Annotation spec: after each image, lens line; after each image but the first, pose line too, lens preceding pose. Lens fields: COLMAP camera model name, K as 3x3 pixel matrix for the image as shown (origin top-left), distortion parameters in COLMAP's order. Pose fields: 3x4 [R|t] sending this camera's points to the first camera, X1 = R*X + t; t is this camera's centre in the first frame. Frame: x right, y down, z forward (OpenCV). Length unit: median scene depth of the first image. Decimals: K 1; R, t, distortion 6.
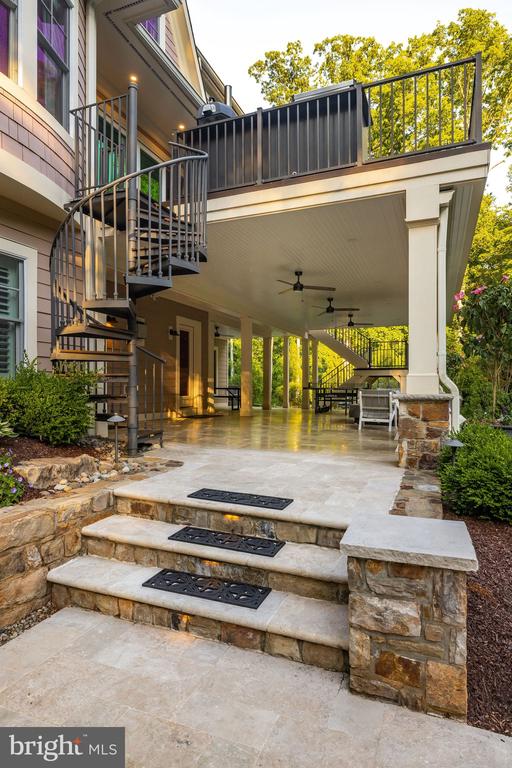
lens RADIAL K [[455.6, 0, 249.4], [0, 455.6, 387.6], [0, 0, 1]] dist [-0.002968, 0.000541]
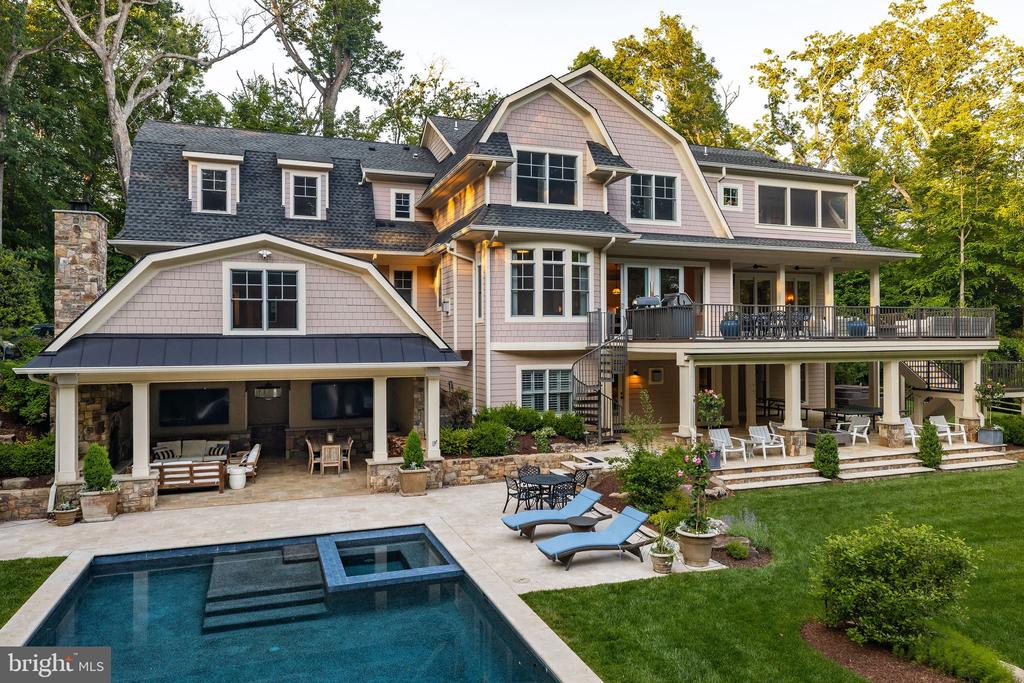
lens RADIAL K [[681.8, 0, 509.6], [0, 681.8, 336.6], [0, 0, 1]] dist [-0.003956, 0.005754]
pose [[0.671730, -0.009464, -0.740736, 2.262034], [0.002519, 0.999942, -0.010492, -0.433665], [0.740792, 0.005182, 0.671715, -2.002250]]
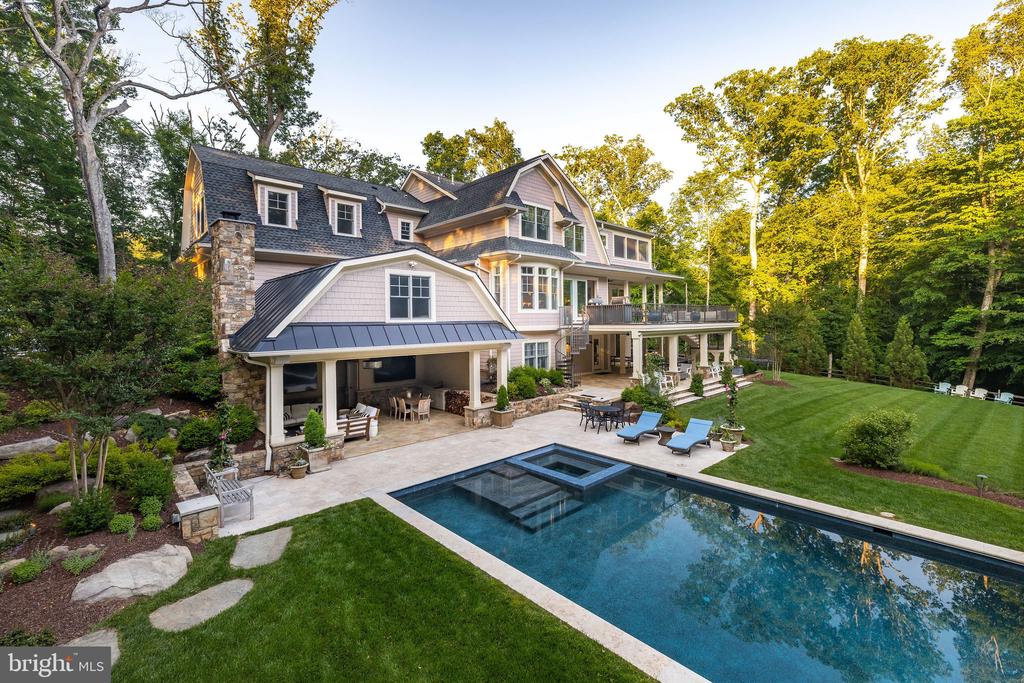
lens RADIAL K [[440.8, 0, 512.8], [0, 440.8, 322.0], [0, 0, 1]] dist [0.000530, 0.001032]
pose [[0.910970, -0.010714, -0.412334, 0.945999], [0.010539, 0.999941, -0.002700, -0.465429], [0.412339, -0.001886, 0.911029, -3.010101]]
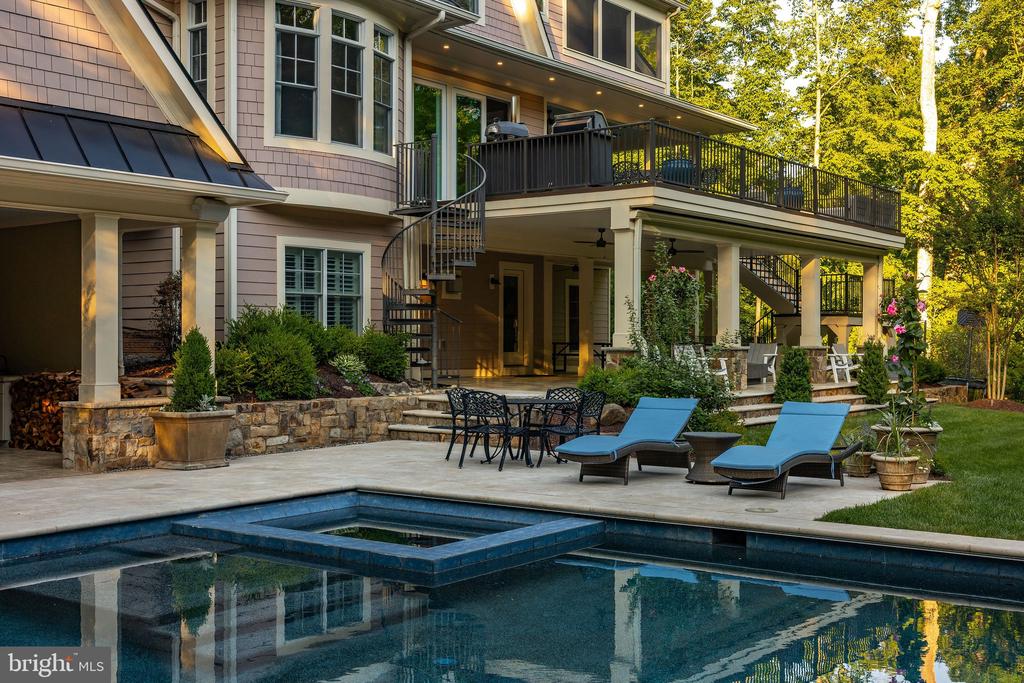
lens RADIAL K [[1200.6, 0, 509.6], [0, 1200.6, 338.0], [0, 0, 1]] dist [0.010597, 0.000000]
pose [[0.968545, -0.001402, -0.248833, 0.884719], [0.000266, 0.999989, -0.004600, 0.003149], [0.248837, 0.004389, 0.968535, -2.525260]]
